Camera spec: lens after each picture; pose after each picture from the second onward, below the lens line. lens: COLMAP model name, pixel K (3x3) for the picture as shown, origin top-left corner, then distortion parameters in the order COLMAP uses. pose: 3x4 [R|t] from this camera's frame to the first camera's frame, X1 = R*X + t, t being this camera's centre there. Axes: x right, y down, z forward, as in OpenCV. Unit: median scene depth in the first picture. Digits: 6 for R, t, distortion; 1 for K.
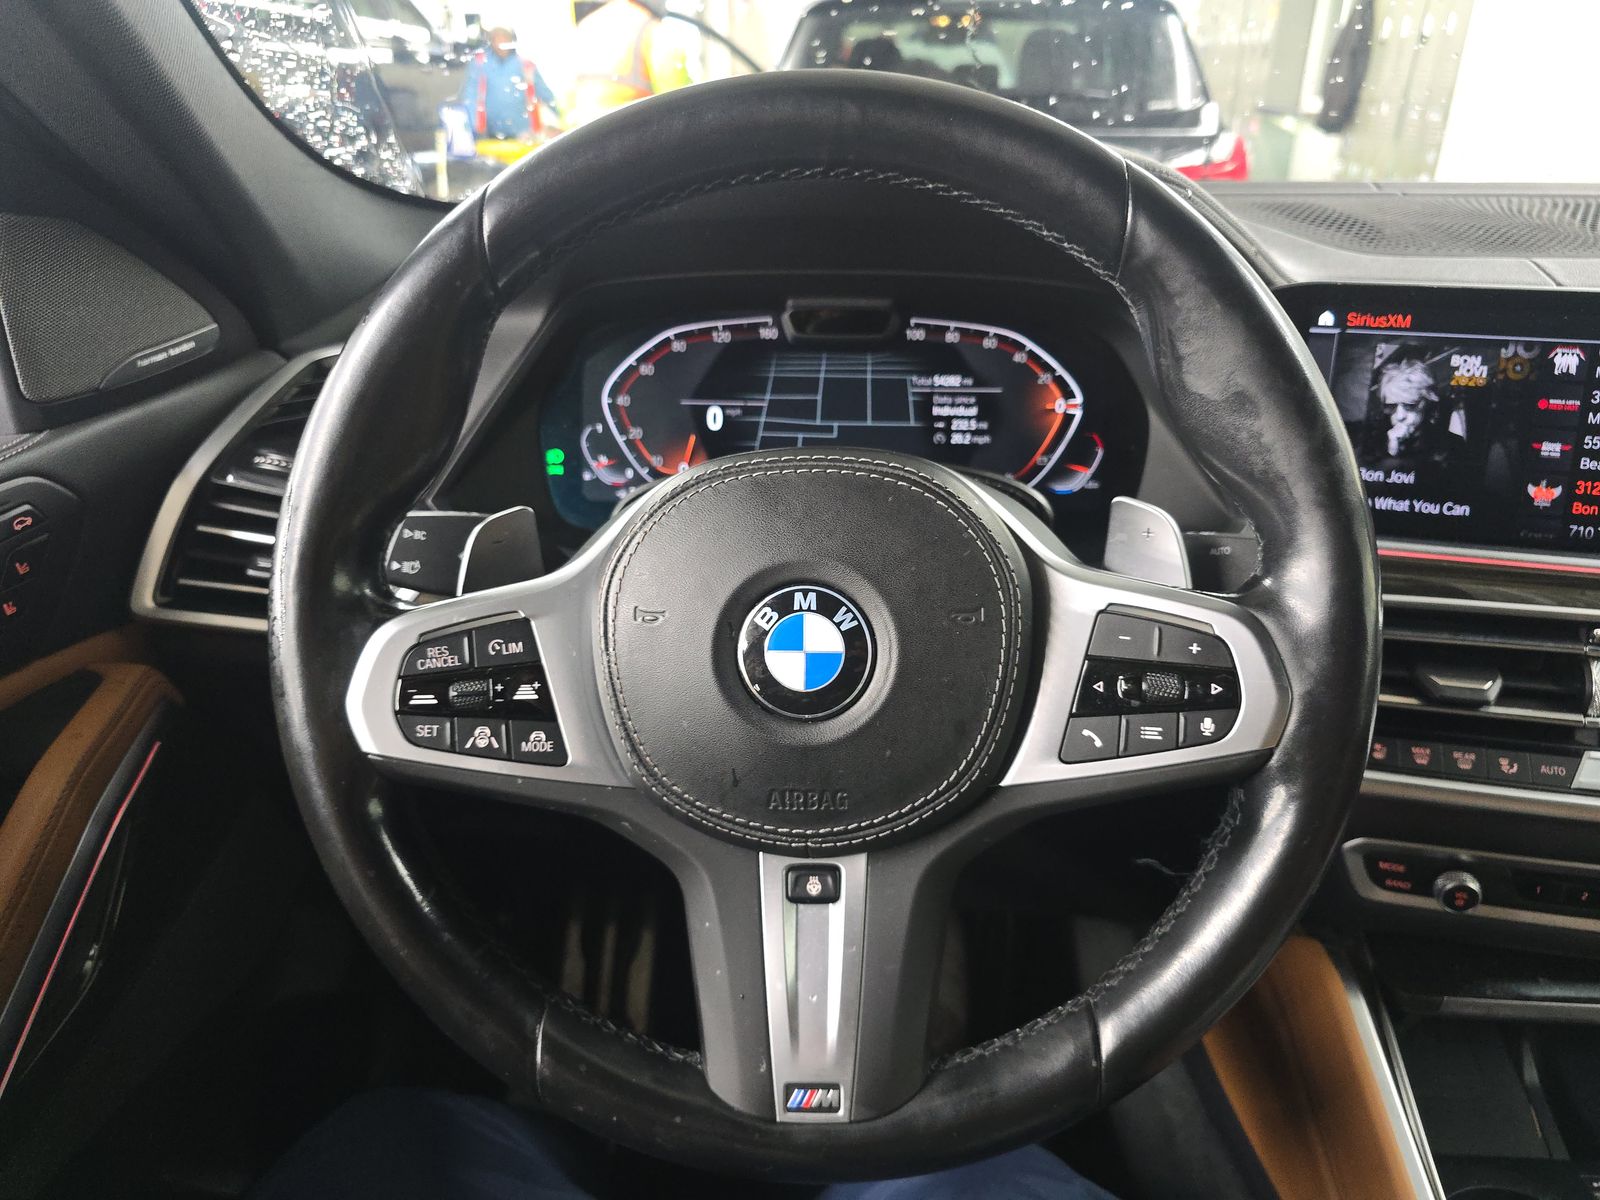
lens RADIAL K [[1091.2, 0, 790.8], [0, 1091.2, 592.7], [0, 0, 1]] dist [0.020693, 0.004763]
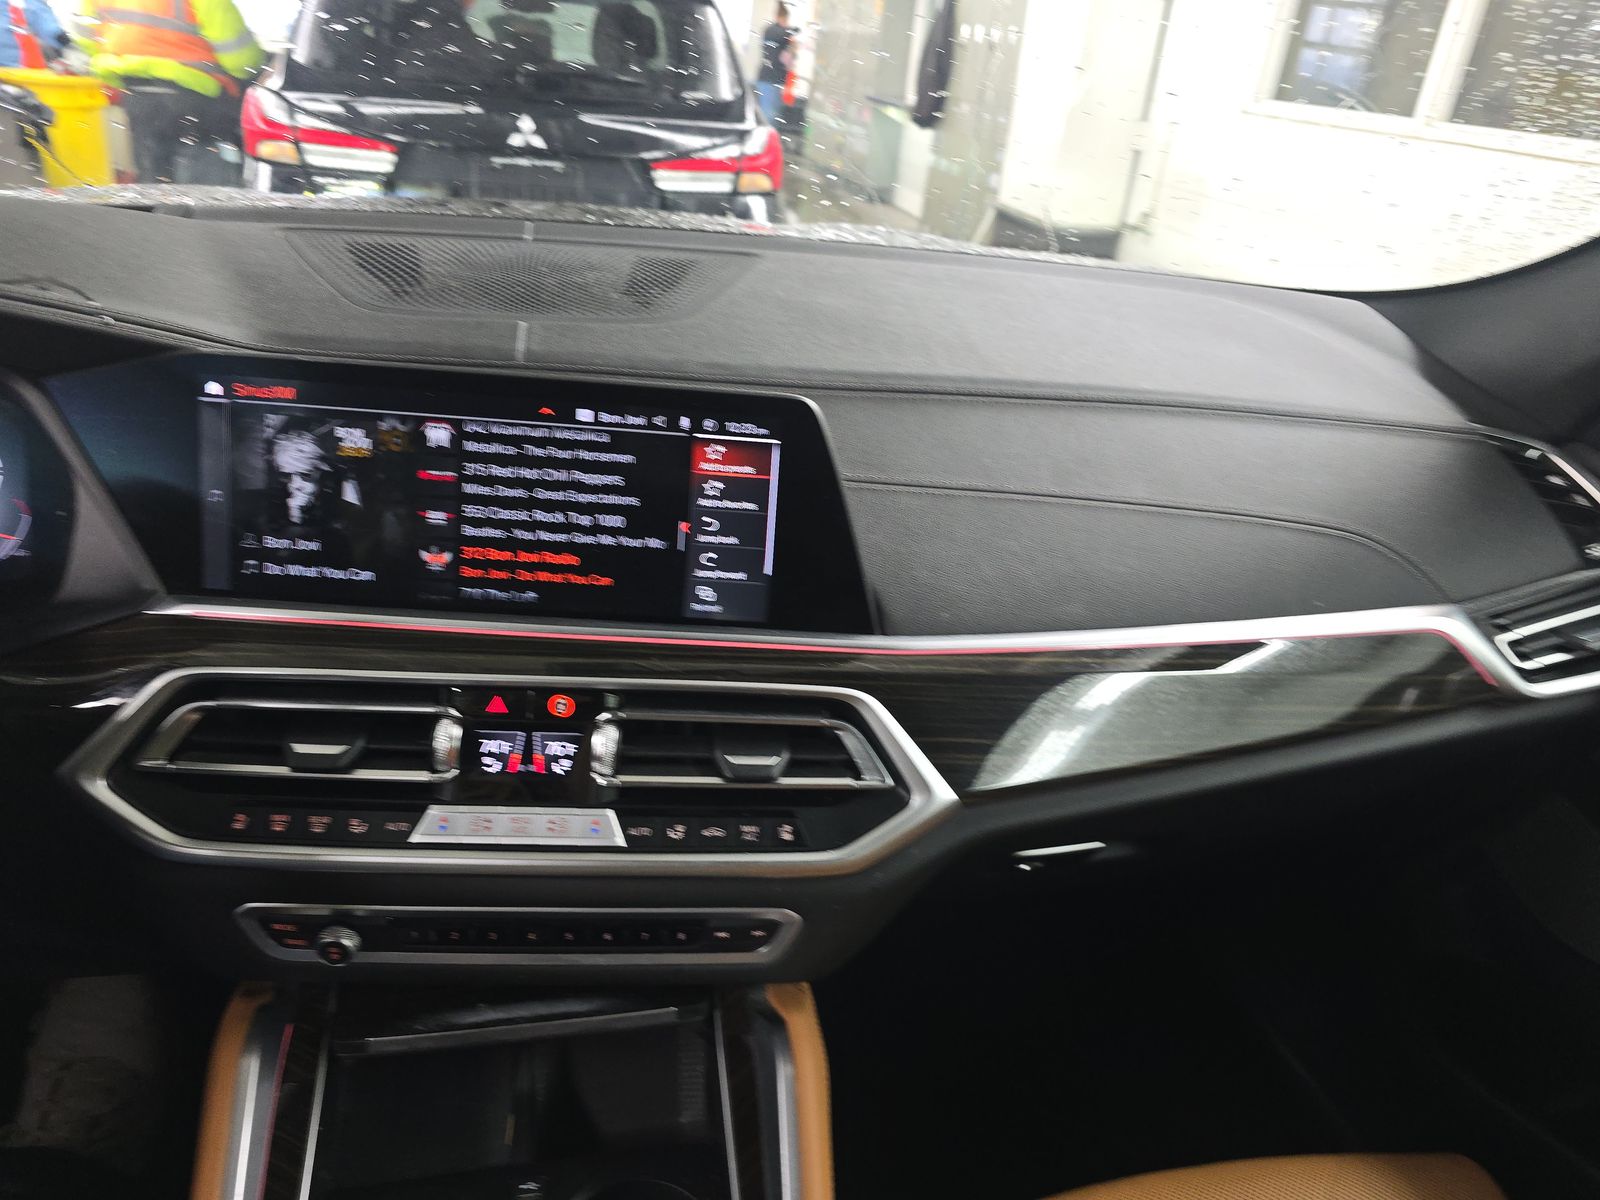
lens RADIAL K [[1091.2, 0, 796.1], [0, 1091.2, 593.9], [0, 0, 1]] dist [0.020693, 0.004763]
pose [[0.968198, -0.040521, 0.246883, 0.690769], [0.031928, 0.998740, 0.038711, -0.078181], [-0.248141, -0.029598, 0.968272, -0.094534]]
